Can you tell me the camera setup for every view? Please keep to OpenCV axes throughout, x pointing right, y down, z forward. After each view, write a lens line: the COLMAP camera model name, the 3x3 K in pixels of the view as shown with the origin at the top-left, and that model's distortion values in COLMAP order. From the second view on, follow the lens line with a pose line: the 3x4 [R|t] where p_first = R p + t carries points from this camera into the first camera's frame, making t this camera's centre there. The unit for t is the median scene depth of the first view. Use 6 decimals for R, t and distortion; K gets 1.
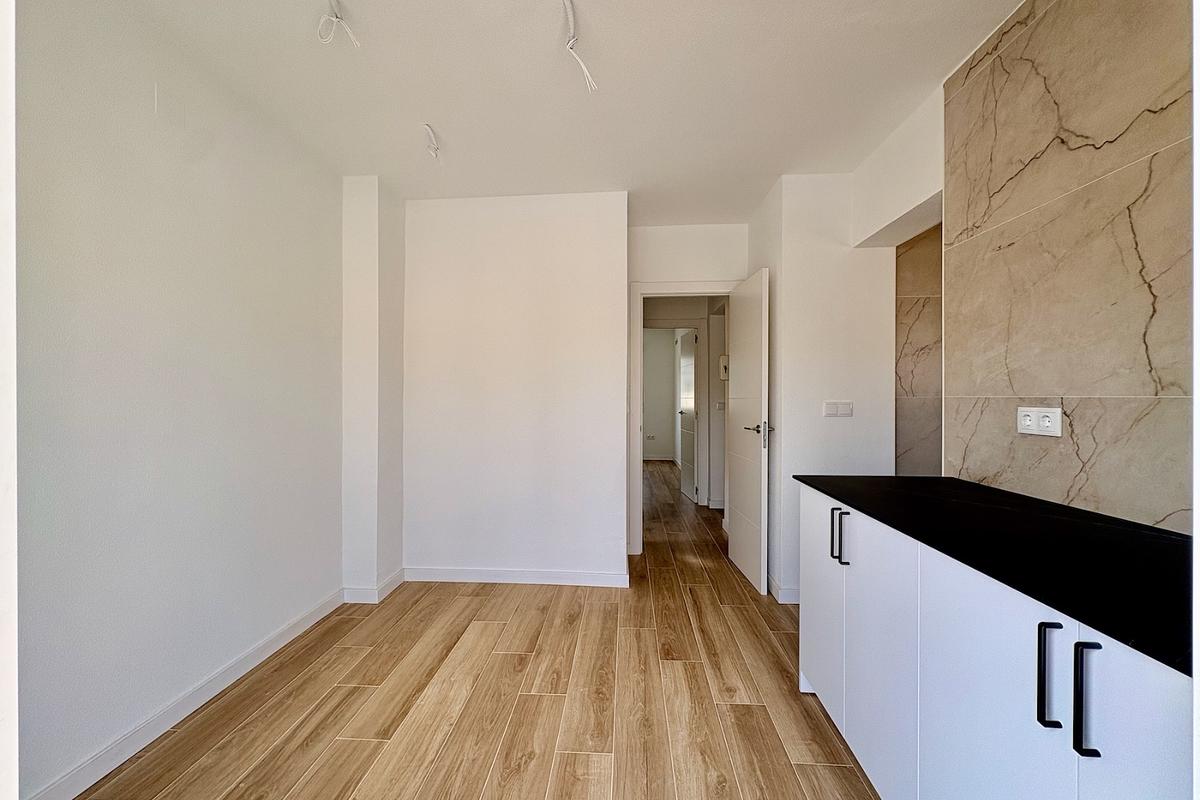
lens RADIAL K [[477.6, 0, 598.8], [0, 477.6, 399.7], [0, 0, 1]] dist [-0.001129, 0.000435]
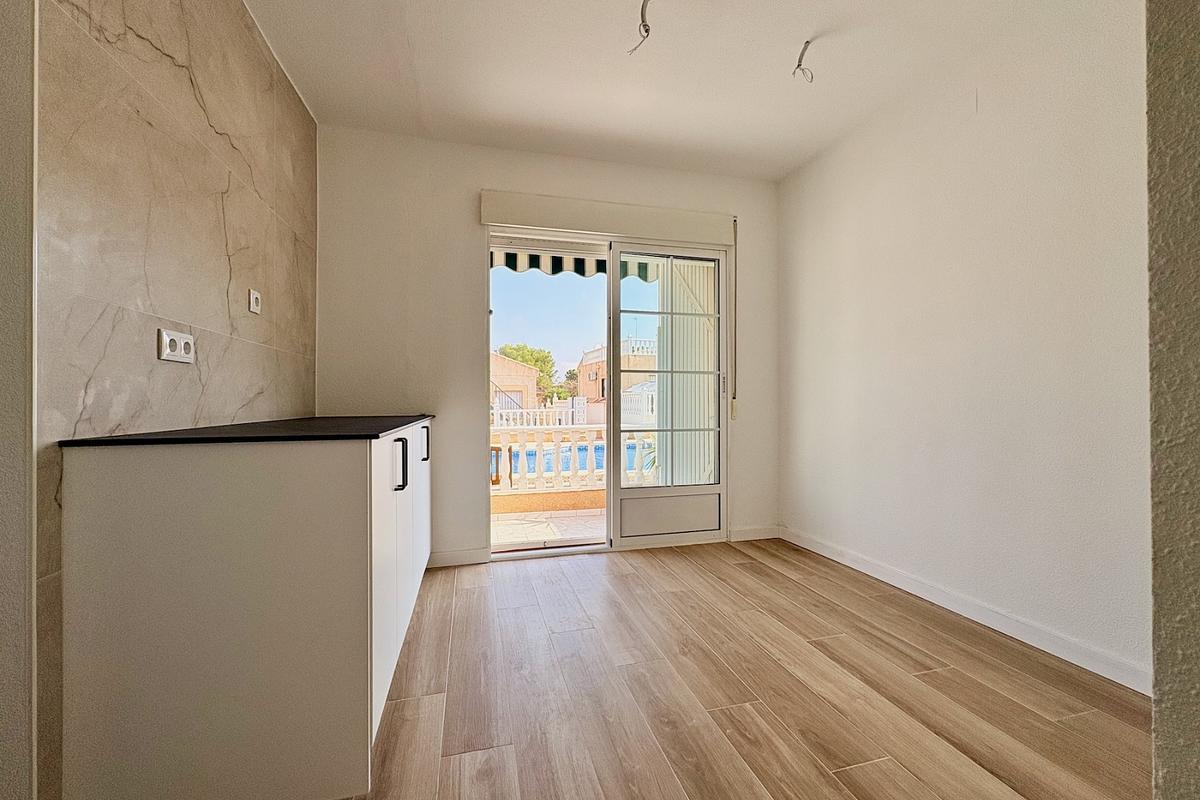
lens RADIAL K [[477.6, 0, 599.3], [0, 477.6, 400.5], [0, 0, 1]] dist [-0.001129, 0.000435]
pose [[-0.948982, 0.002570, -0.315321, 0.337766], [0.002248, 0.999997, 0.001386, 0.119372], [0.315323, 0.000606, -0.948984, 1.679495]]
